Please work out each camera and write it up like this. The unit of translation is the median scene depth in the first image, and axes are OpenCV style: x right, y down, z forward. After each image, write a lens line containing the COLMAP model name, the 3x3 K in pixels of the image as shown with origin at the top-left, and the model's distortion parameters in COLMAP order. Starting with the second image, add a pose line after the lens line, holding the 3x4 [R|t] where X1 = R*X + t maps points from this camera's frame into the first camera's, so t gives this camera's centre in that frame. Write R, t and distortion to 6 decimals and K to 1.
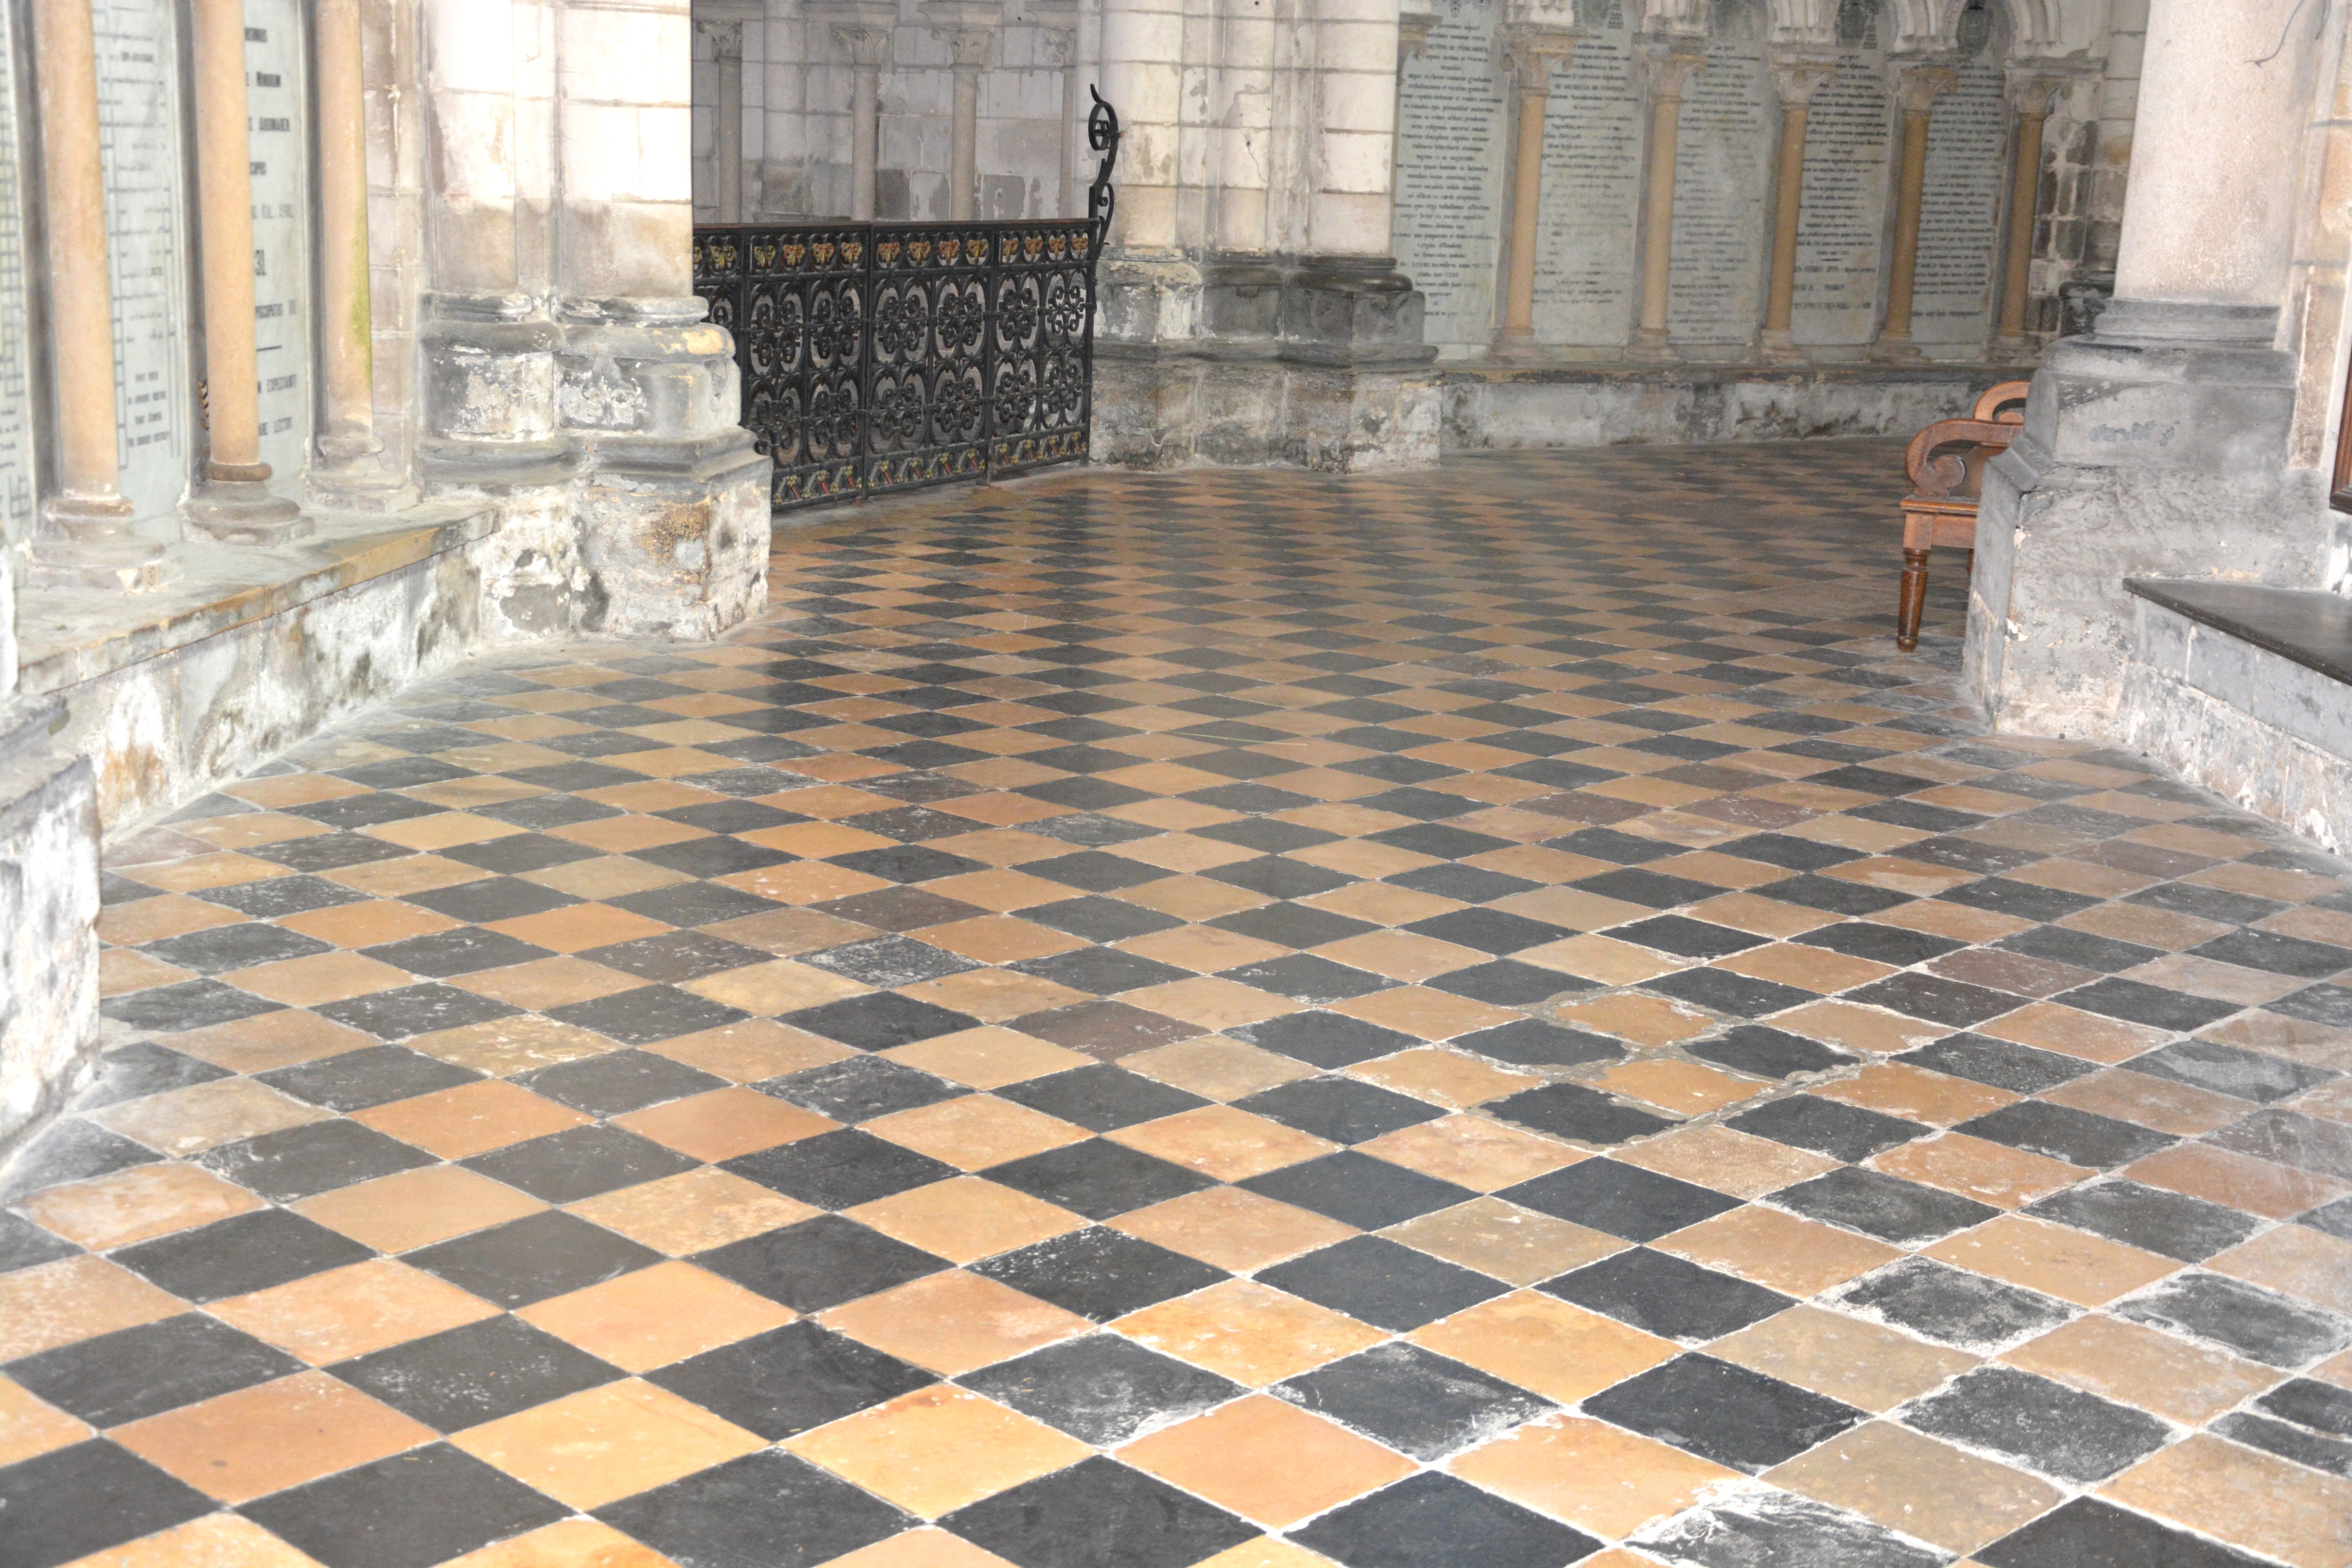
lens RADIAL K [[3150.0, 0, 1176.0], [0, 3150.0, 784.0], [0, 0, 1]] dist [0.081580, 0.430223]
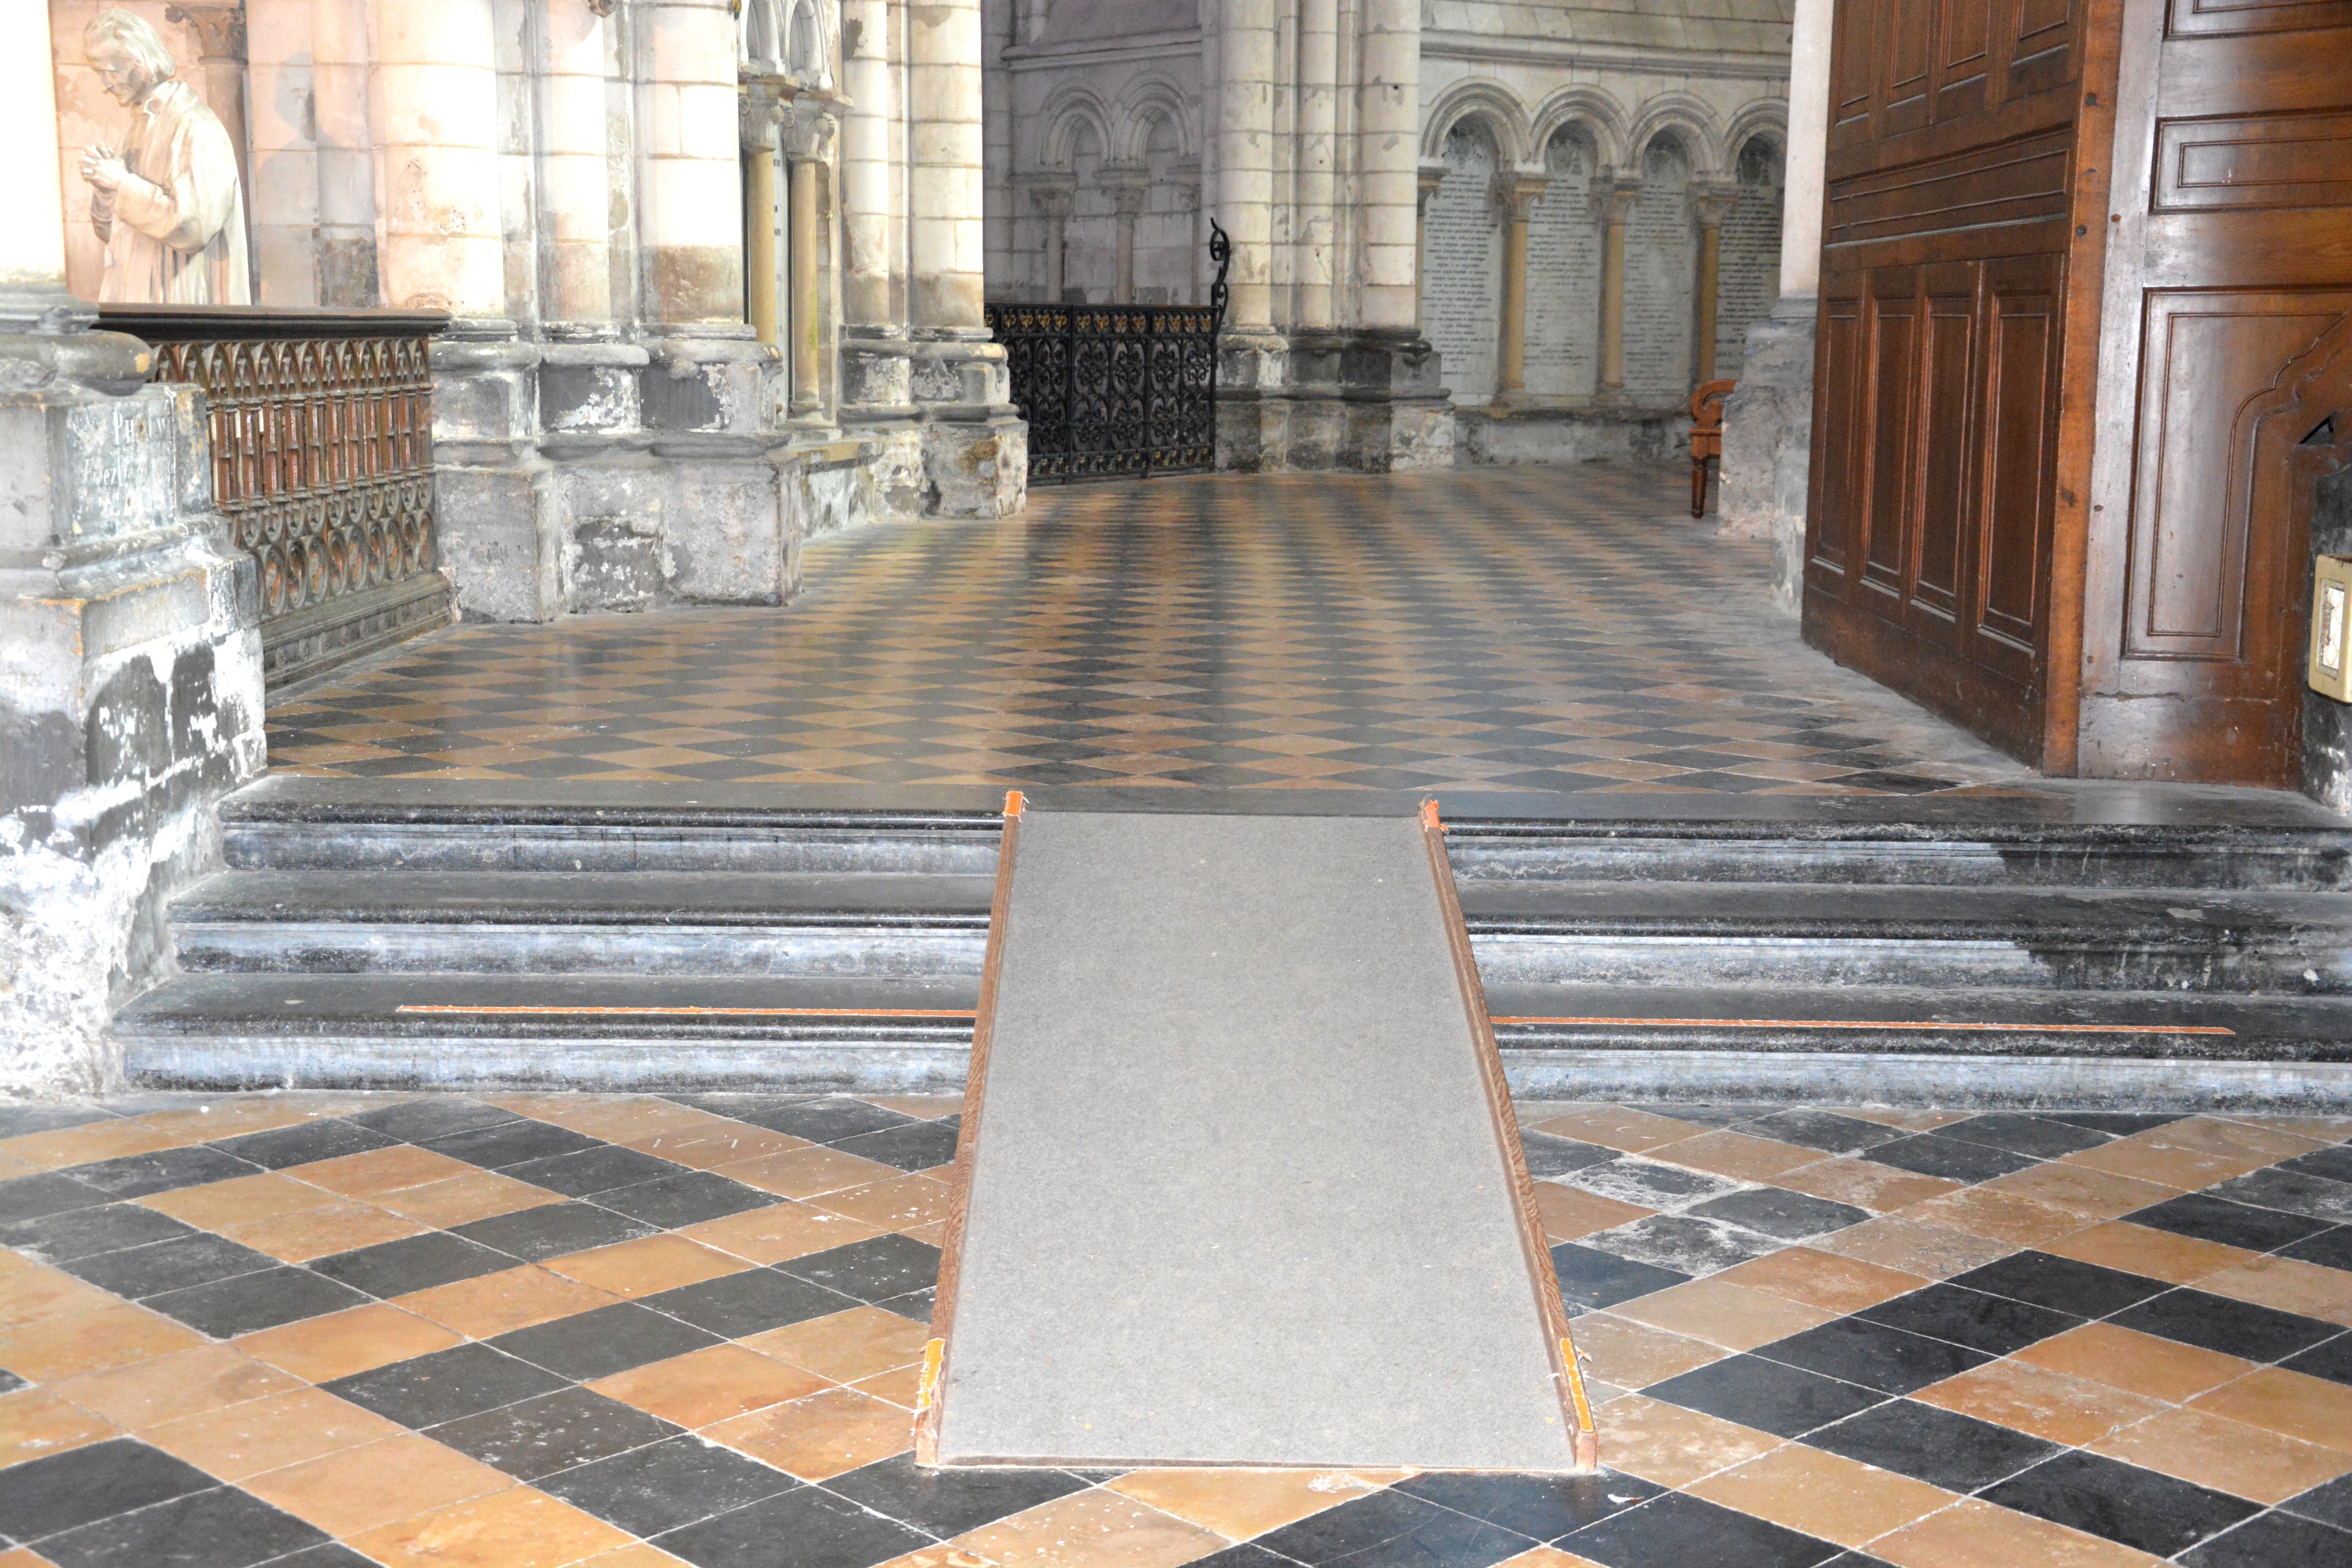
lens RADIAL K [[3150.0, 0, 1176.0], [0, 3150.0, 784.0], [0, 0, 1]] dist [0.081580, 0.430223]
pose [[0.998783, -0.022564, -0.043867, 0.015608], [0.019932, 0.998027, -0.059530, 0.130542], [0.045124, 0.058584, 0.997262, -0.461594]]
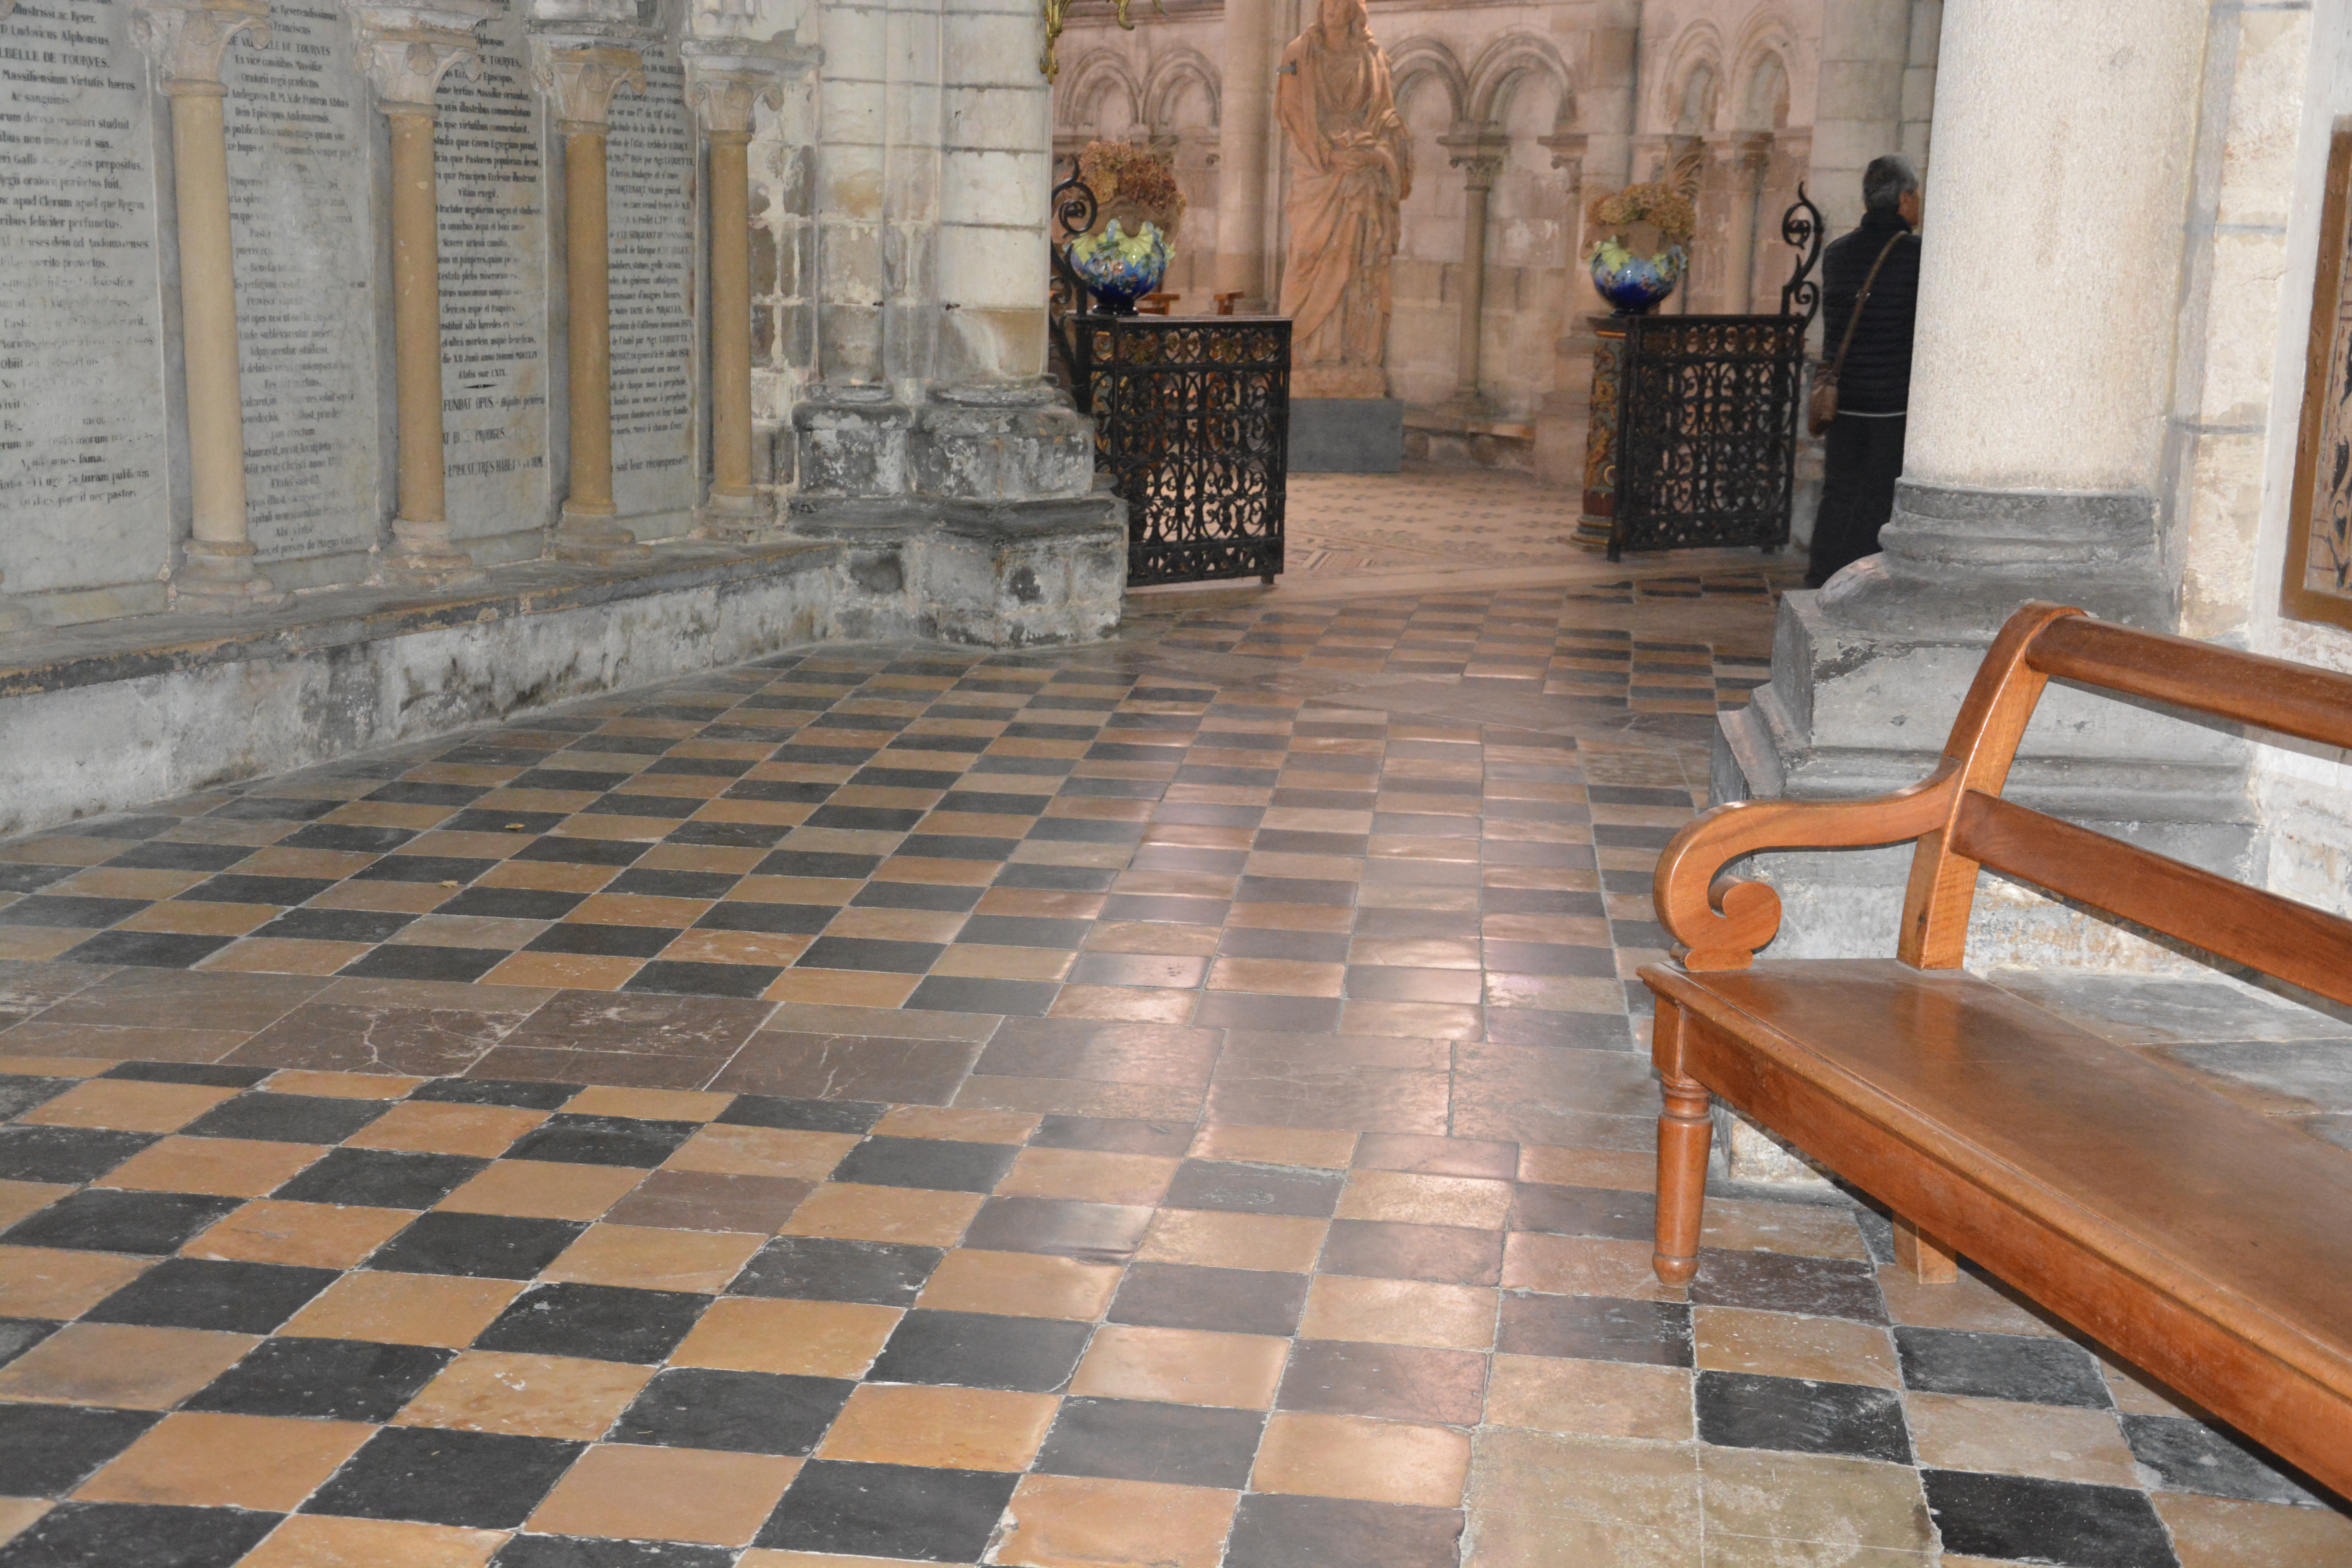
lens RADIAL K [[3150.0, 0, 1176.0], [0, 3150.0, 784.0], [0, 0, 1]] dist [0.081580, 0.430223]
pose [[0.823434, -0.115746, 0.555482, -0.012636], [0.116519, 0.992603, 0.034104, -0.118932], [-0.555320, 0.036641, 0.830829, 0.558190]]
